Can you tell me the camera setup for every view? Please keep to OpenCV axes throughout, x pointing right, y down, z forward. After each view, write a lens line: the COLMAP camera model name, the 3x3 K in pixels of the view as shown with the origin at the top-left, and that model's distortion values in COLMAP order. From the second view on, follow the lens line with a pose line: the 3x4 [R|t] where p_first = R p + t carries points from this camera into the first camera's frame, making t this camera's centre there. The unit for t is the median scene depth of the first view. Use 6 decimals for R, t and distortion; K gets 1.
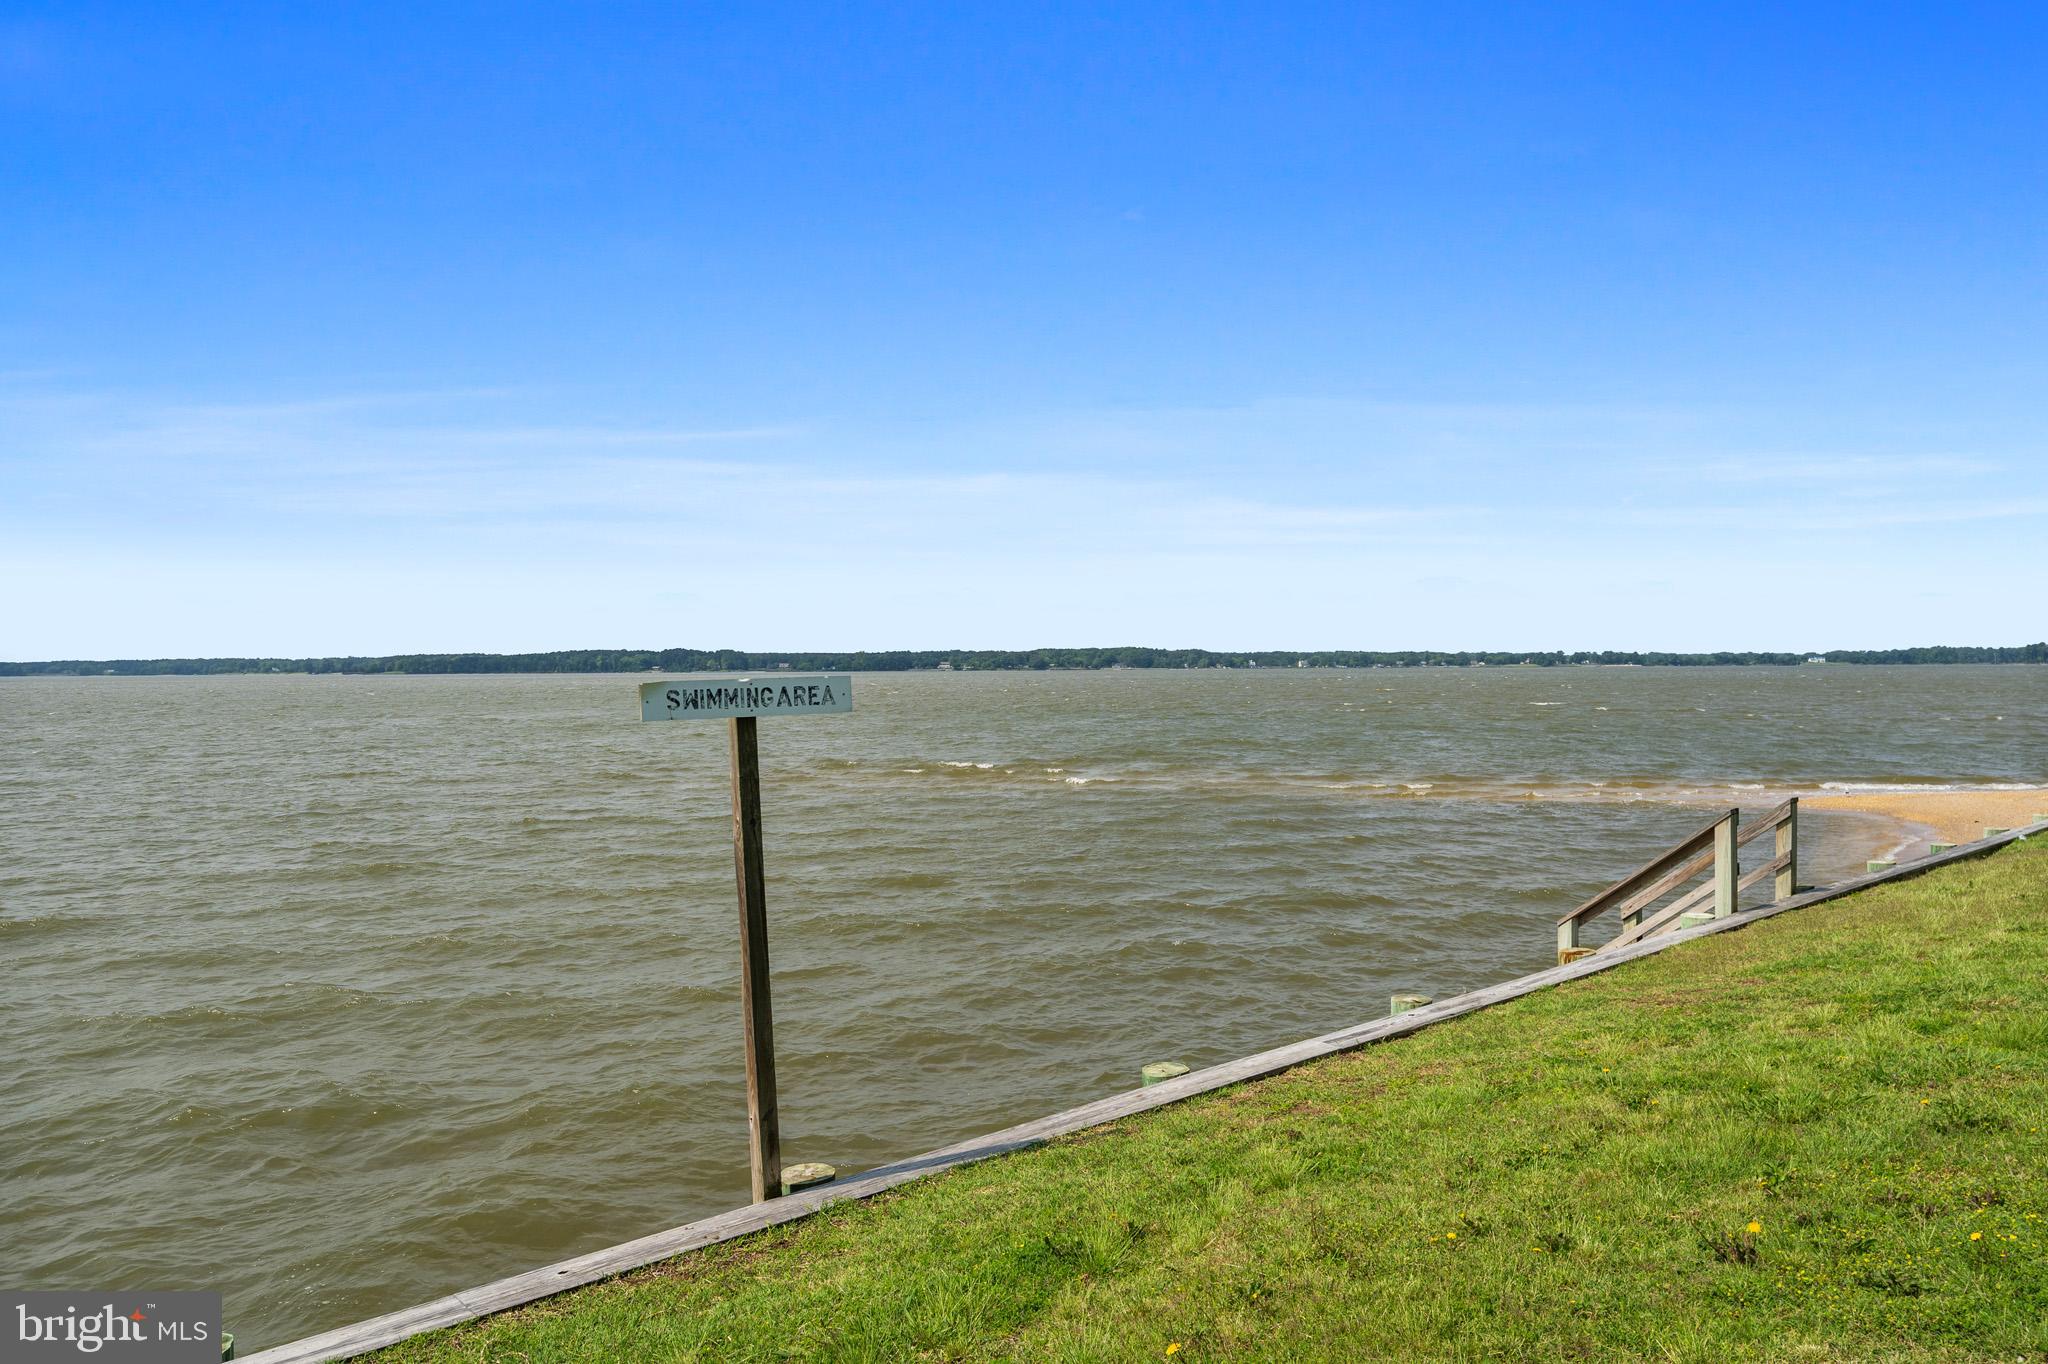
lens RADIAL K [[1390.7, 0, 1024.0], [0, 1390.7, 682.0], [0, 0, 1]] dist [0.000907, -0.000538]
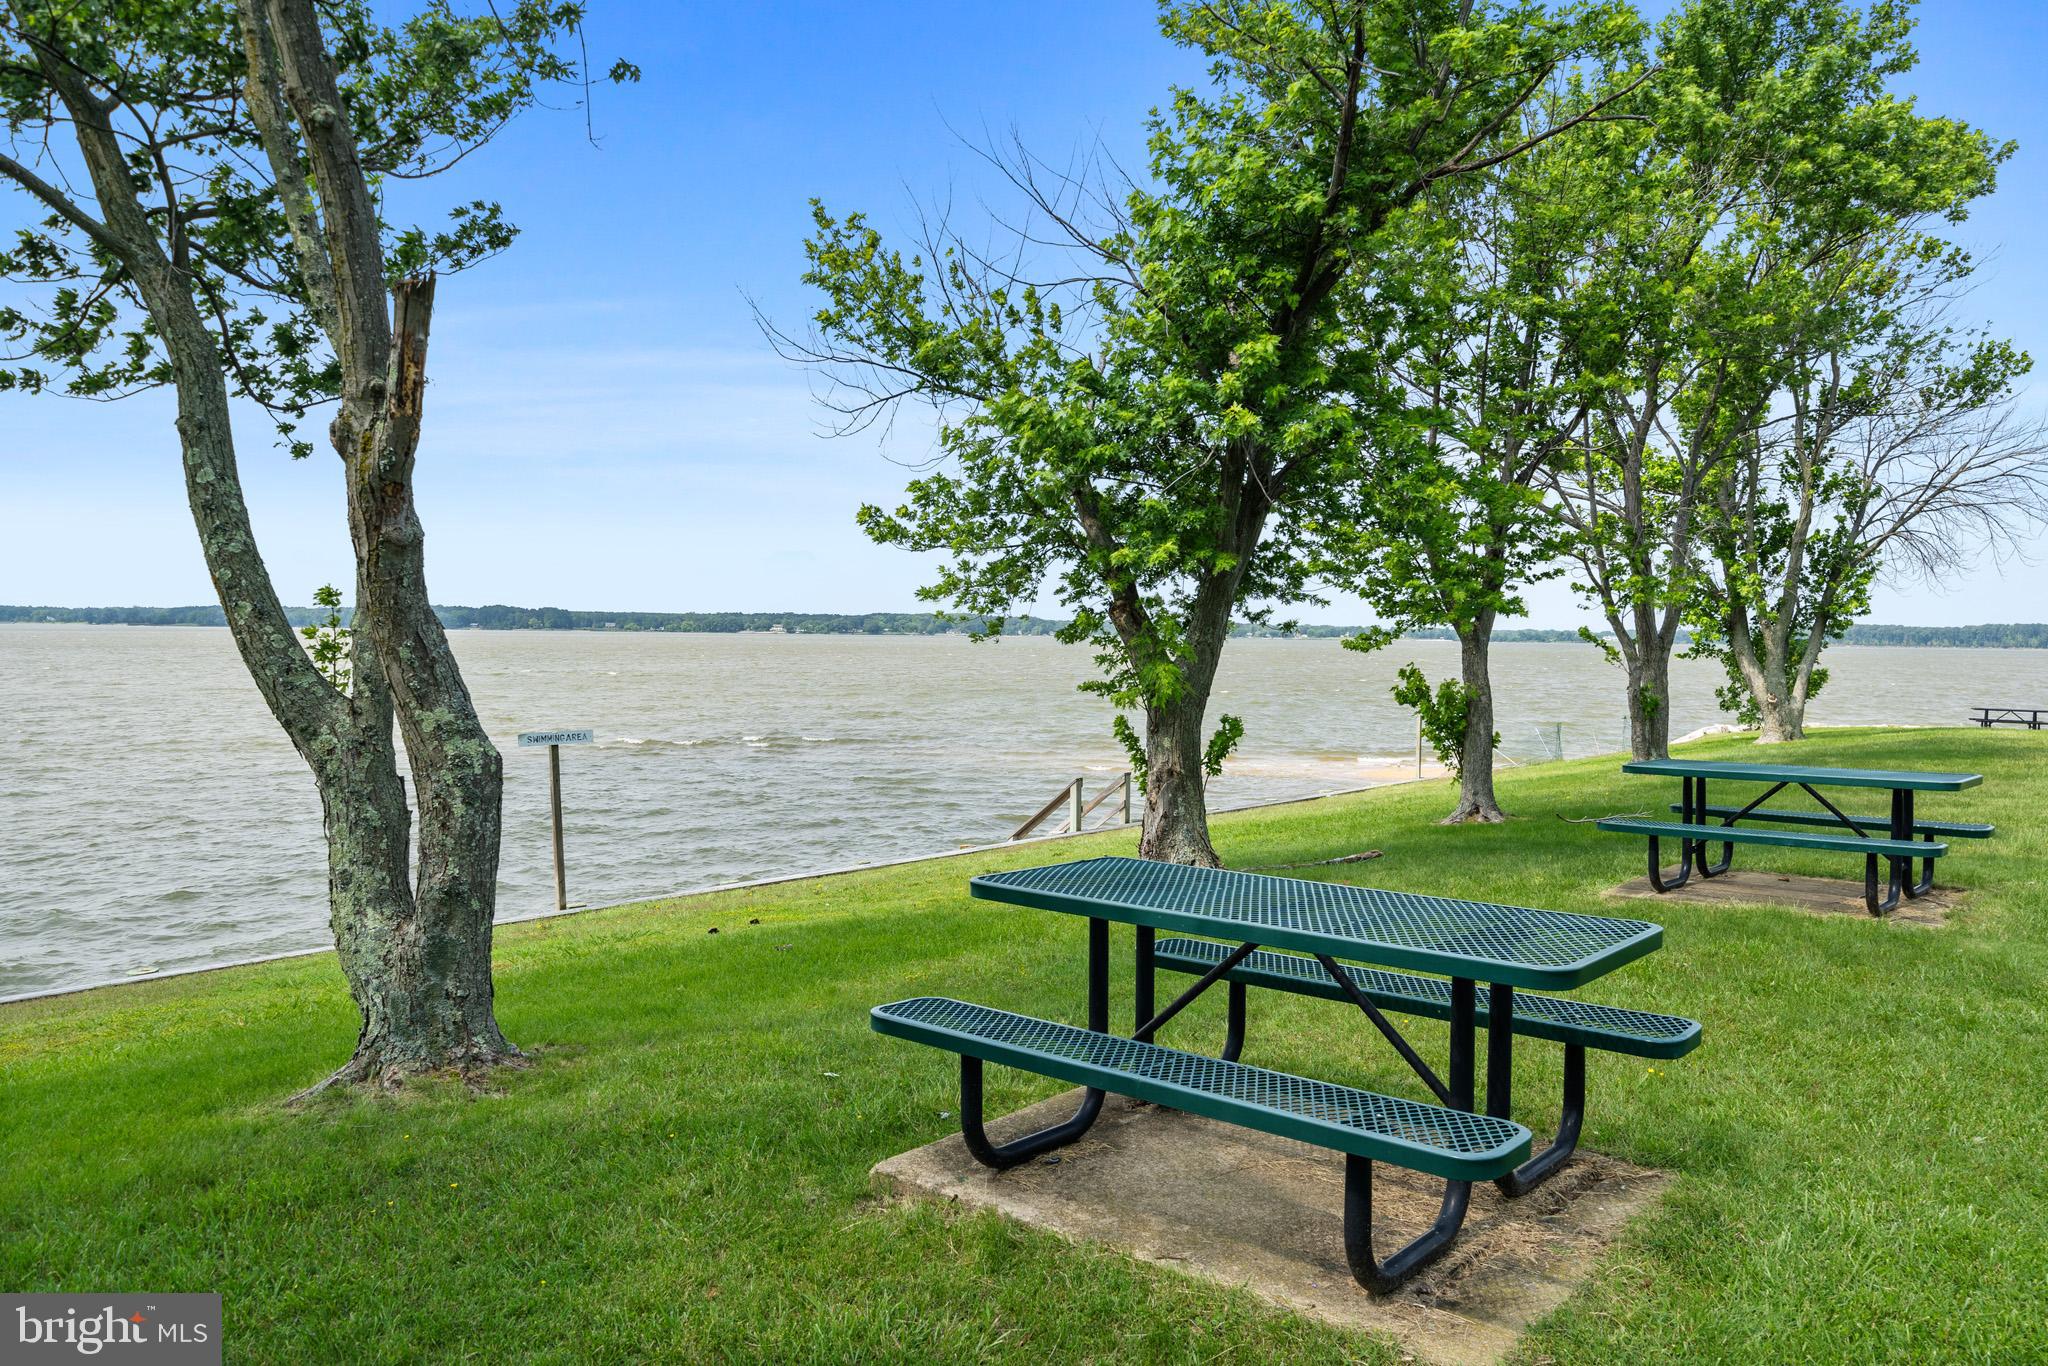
lens RADIAL K [[1390.7, 0, 1024.0], [0, 1390.7, 683.0], [0, 0, 1]] dist [0.000907, -0.000538]
pose [[0.992903, 0.014401, 0.118056, 0.410904], [-0.017460, 0.999537, 0.024912, -0.185735], [-0.117642, -0.026797, 0.992694, -1.908025]]
